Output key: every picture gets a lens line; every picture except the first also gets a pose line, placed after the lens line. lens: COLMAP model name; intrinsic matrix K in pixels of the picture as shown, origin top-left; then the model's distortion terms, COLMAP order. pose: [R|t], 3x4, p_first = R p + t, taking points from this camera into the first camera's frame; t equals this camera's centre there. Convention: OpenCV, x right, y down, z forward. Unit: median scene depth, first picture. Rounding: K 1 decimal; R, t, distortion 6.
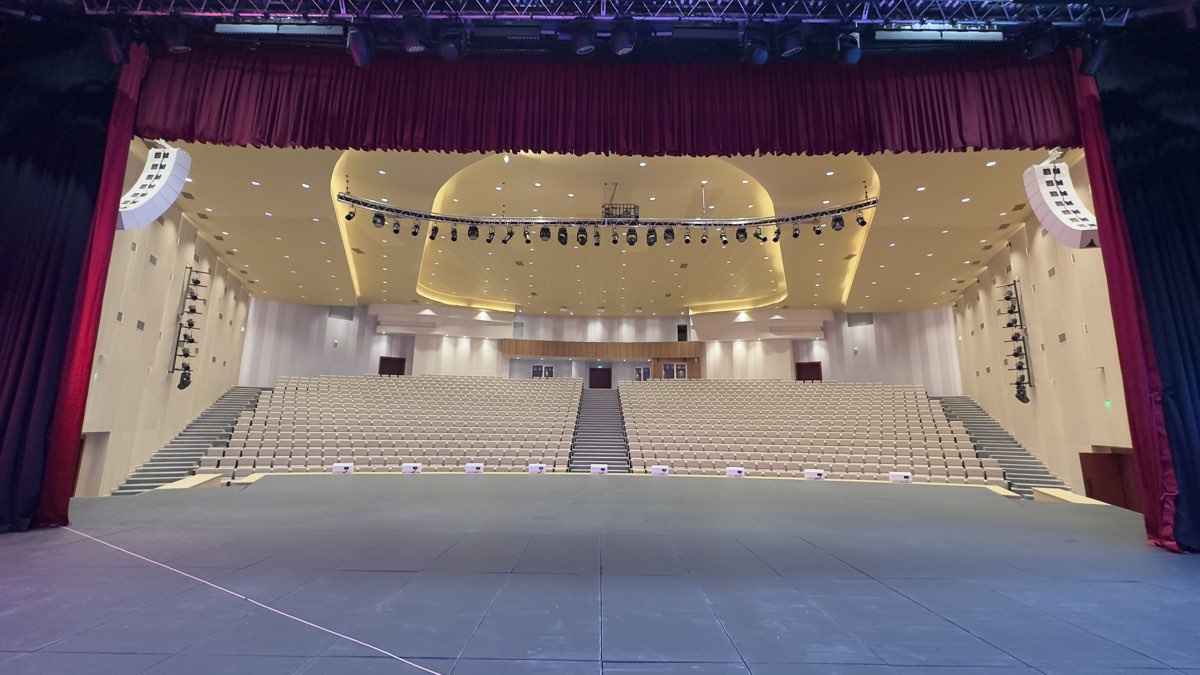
lens RADIAL K [[472.1, 0, 600.0], [0, 472.1, 337.5], [0, 0, 1]] dist [-0.002984, 0.000081]
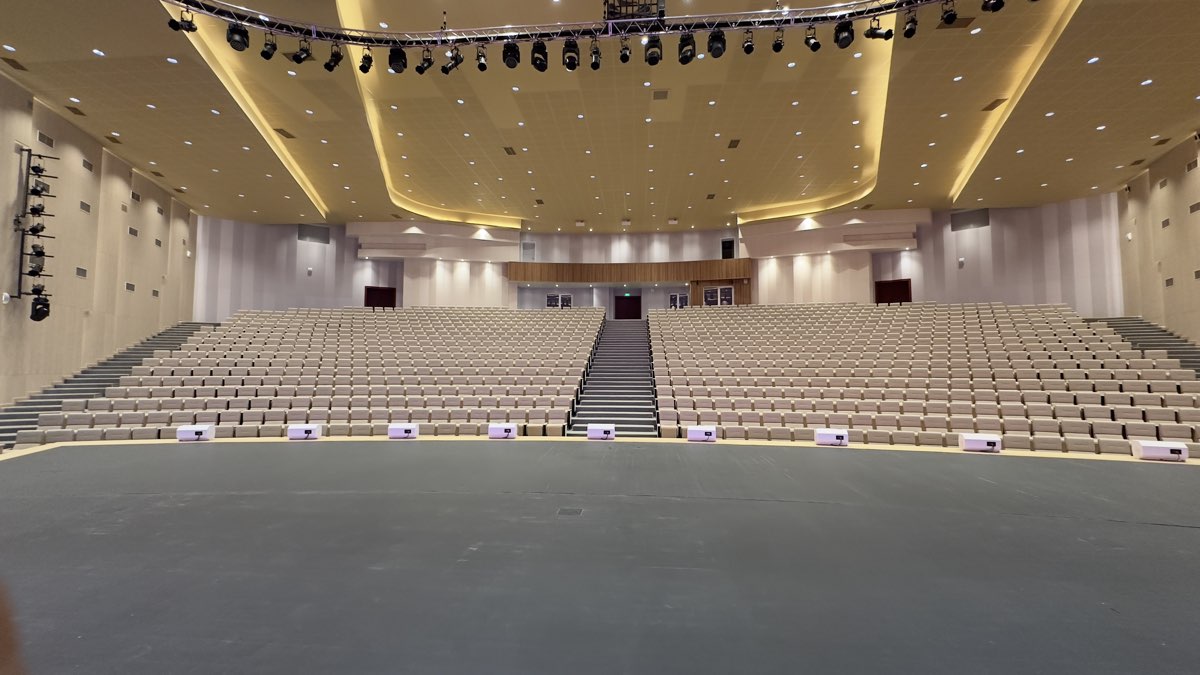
lens RADIAL K [[472.1, 0, 600.0], [0, 472.1, 337.5], [0, 0, 1]] dist [-0.002984, 0.000081]
pose [[0.996490, -0.016417, -0.082082, 0.022360], [0.026741, 0.991630, 0.126314, 0.035984], [0.079321, -0.128066, 0.988589, 0.184979]]
